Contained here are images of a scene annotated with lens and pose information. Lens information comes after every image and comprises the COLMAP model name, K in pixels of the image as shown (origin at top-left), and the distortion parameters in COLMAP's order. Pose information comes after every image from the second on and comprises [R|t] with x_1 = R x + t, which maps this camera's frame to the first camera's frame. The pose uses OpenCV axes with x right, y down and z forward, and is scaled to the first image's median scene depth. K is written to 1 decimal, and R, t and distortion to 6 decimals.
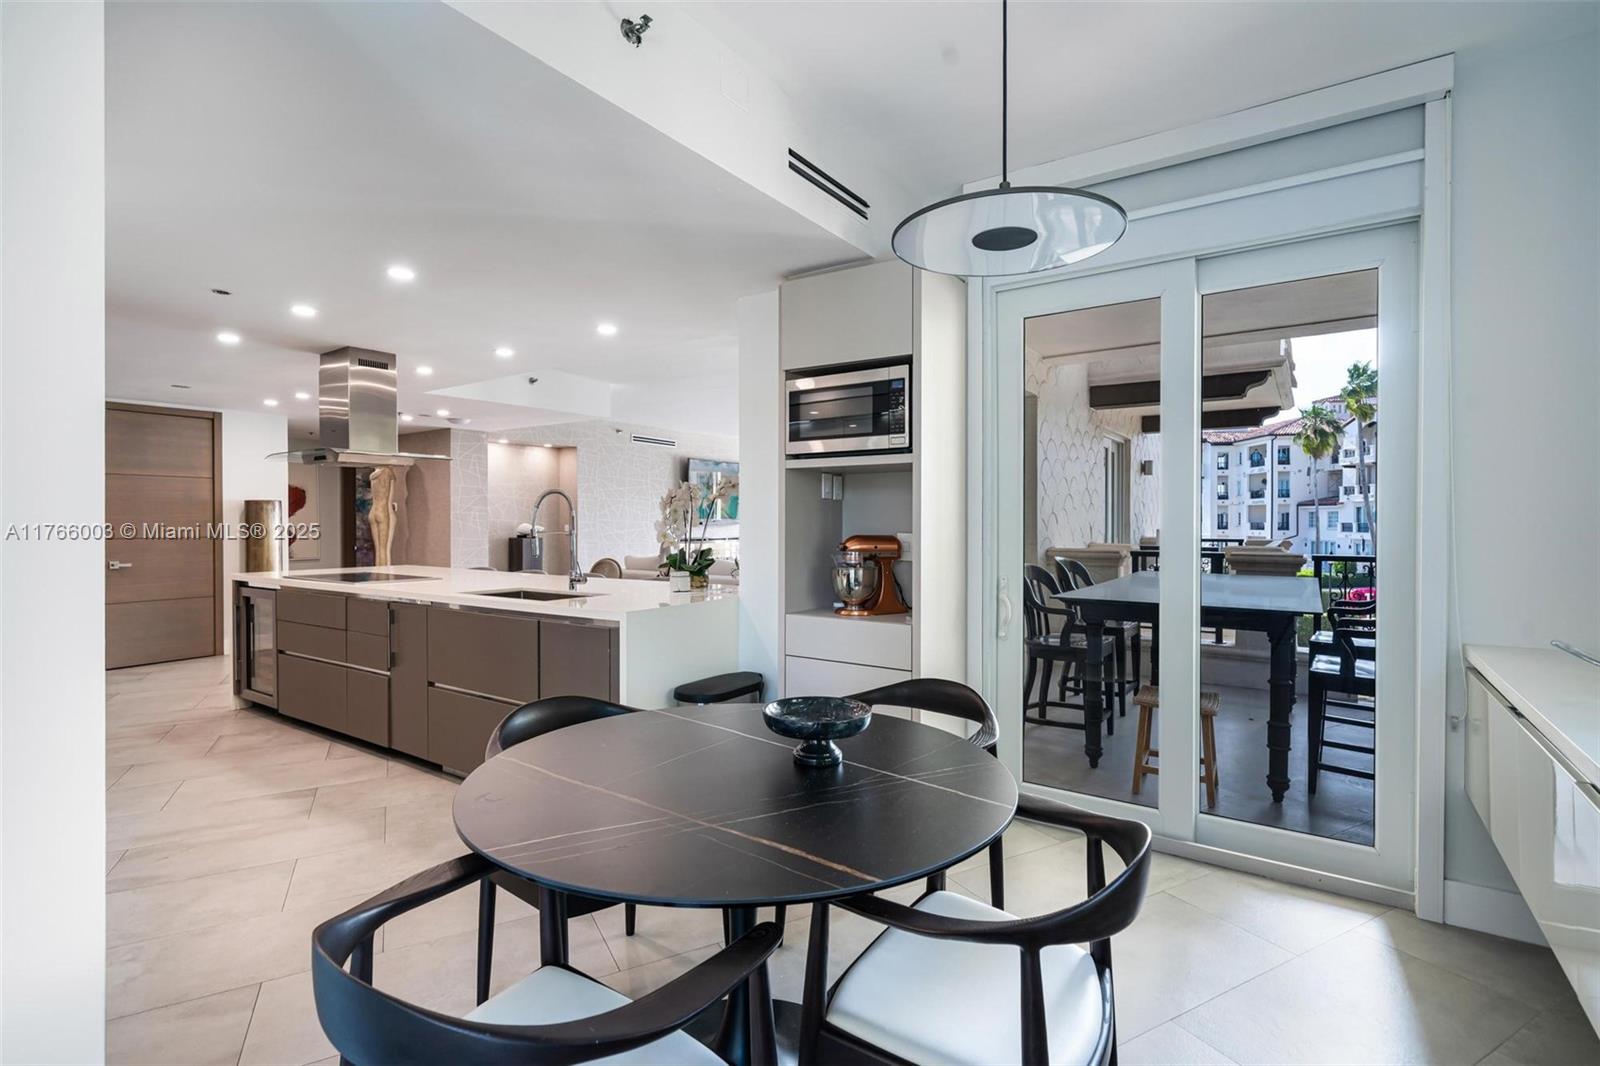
lens RADIAL K [[740.7, 0, 796.1], [0, 740.7, 523.8], [0, 0, 1]] dist [-0.001336, -0.000065]
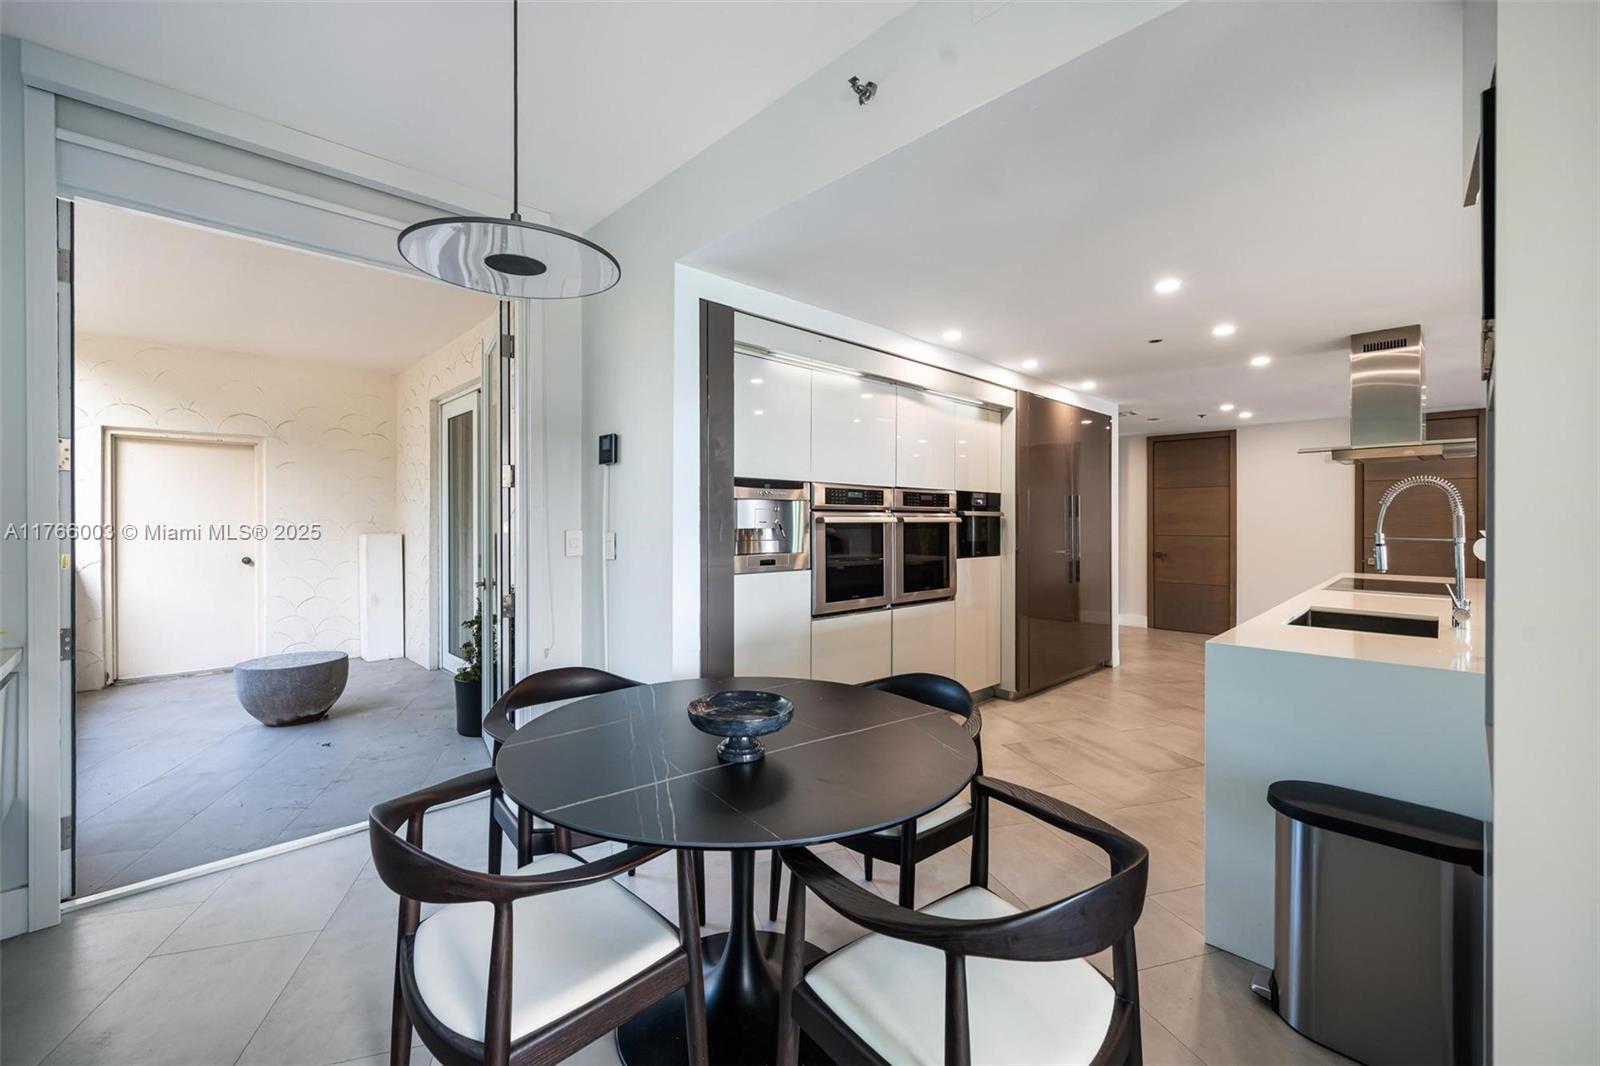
lens RADIAL K [[661.7, 0, 798.6], [0, 661.7, 523.3], [0, 0, 1]] dist [0.000051, 0.000096]
pose [[-0.196648, 0.009750, -0.980426, 0.367650], [-0.011452, 0.999859, 0.012241, -0.006175], [0.980407, 0.013635, -0.196509, 0.509224]]
